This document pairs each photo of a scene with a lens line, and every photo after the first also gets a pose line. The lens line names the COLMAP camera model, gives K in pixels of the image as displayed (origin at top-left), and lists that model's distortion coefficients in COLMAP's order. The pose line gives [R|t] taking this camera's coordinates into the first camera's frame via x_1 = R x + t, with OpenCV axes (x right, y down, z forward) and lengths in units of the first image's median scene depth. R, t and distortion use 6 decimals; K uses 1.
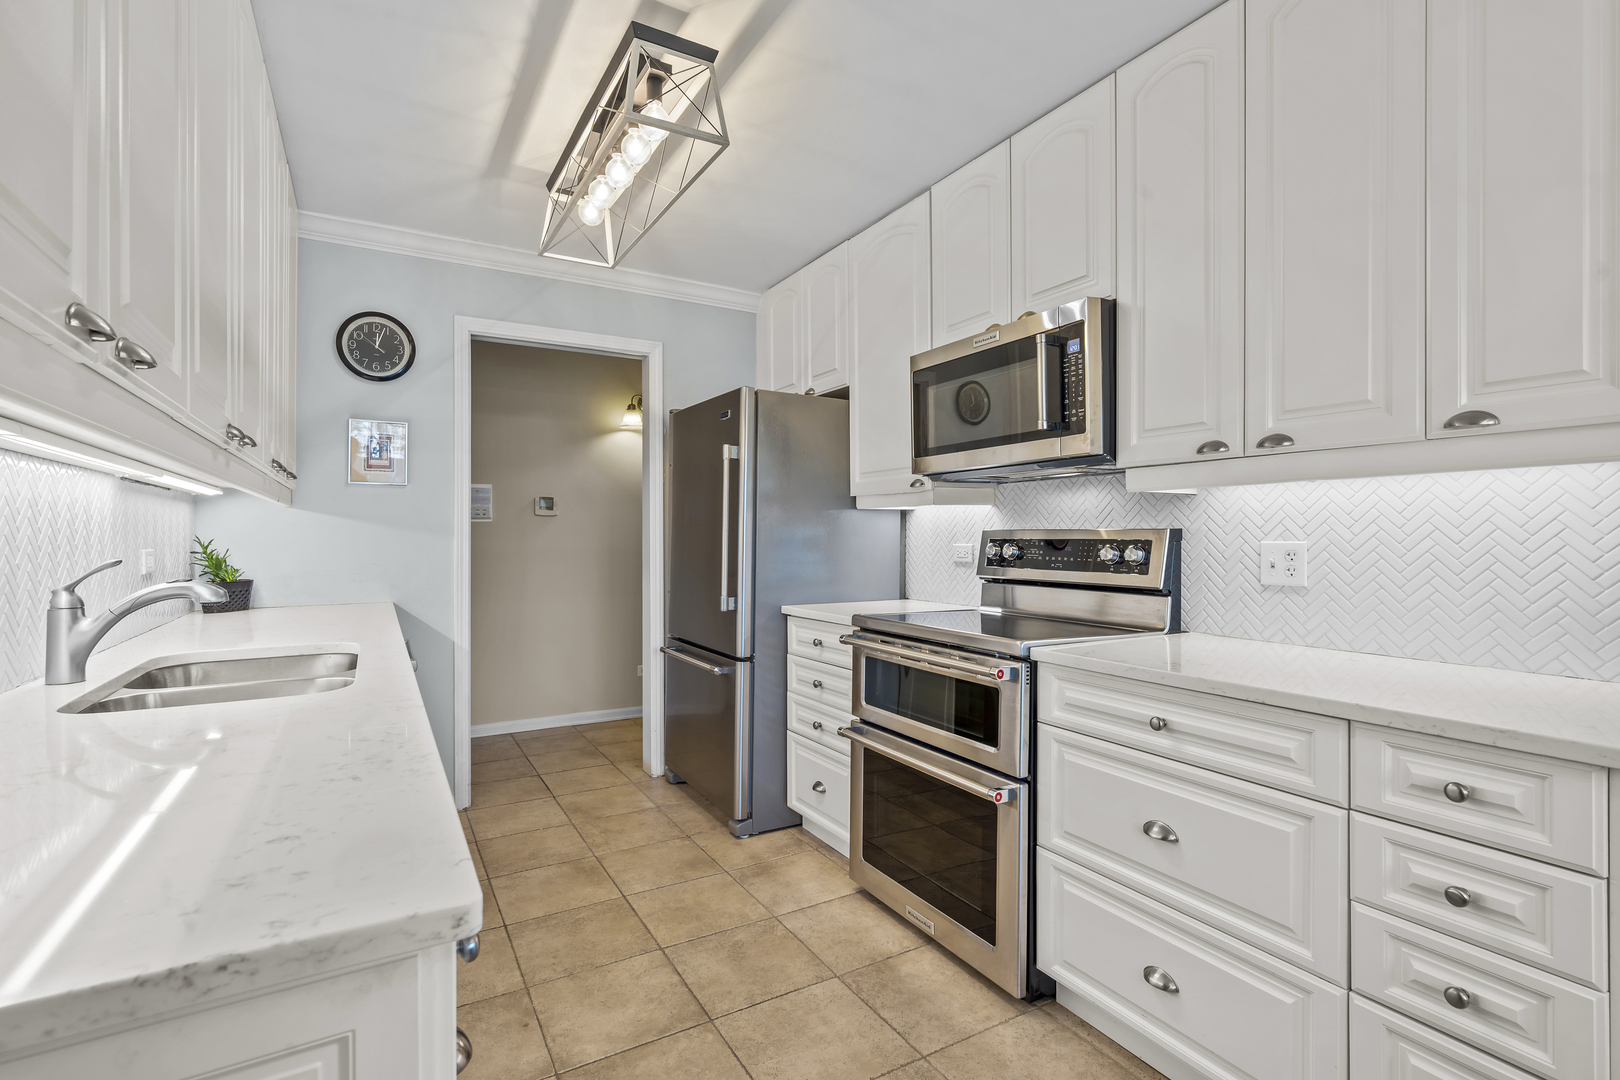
lens RADIAL K [[760.4, 0, 791.8], [0, 760.4, 528.8], [0, 0, 1]] dist [0.006923, -0.000116]
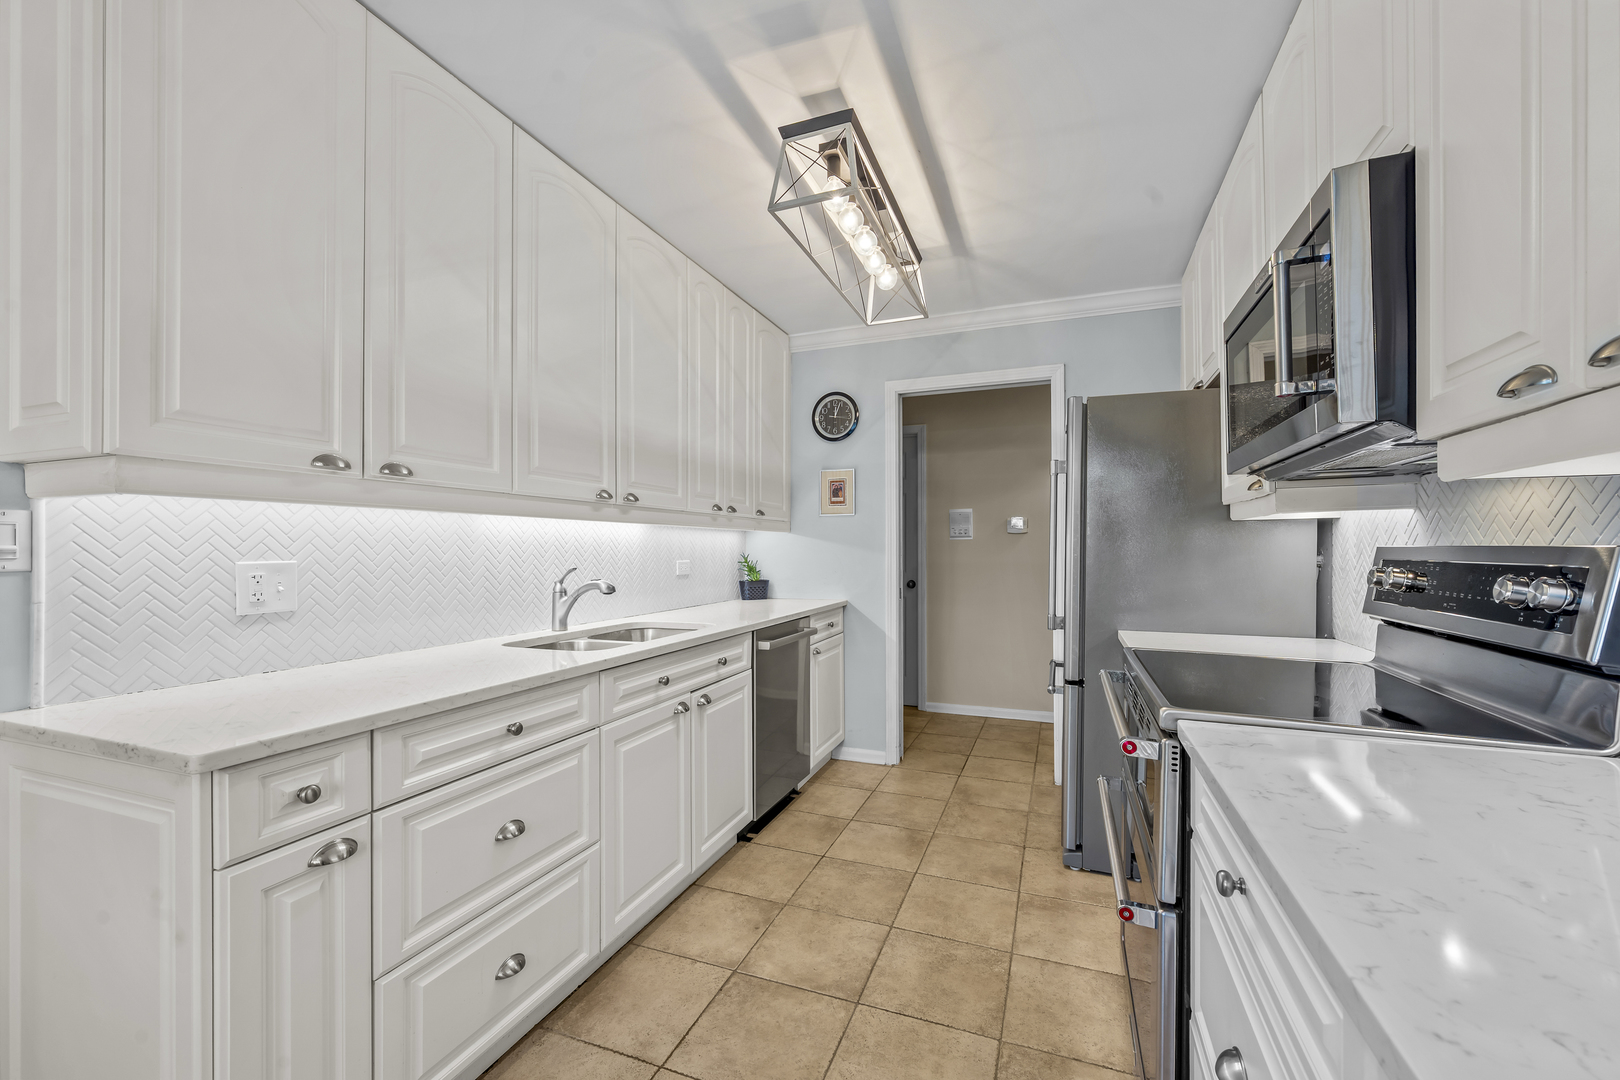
lens RADIAL K [[639.5, 0, 808.4], [0, 639.5, 540.8], [0, 0, 1]] dist [0.001590, -0.000191]
pose [[0.630629, -0.011226, -0.776004, 0.411392], [0.009432, 0.999932, -0.006801, -0.004647], [0.776027, -0.003031, 0.630692, 0.273688]]
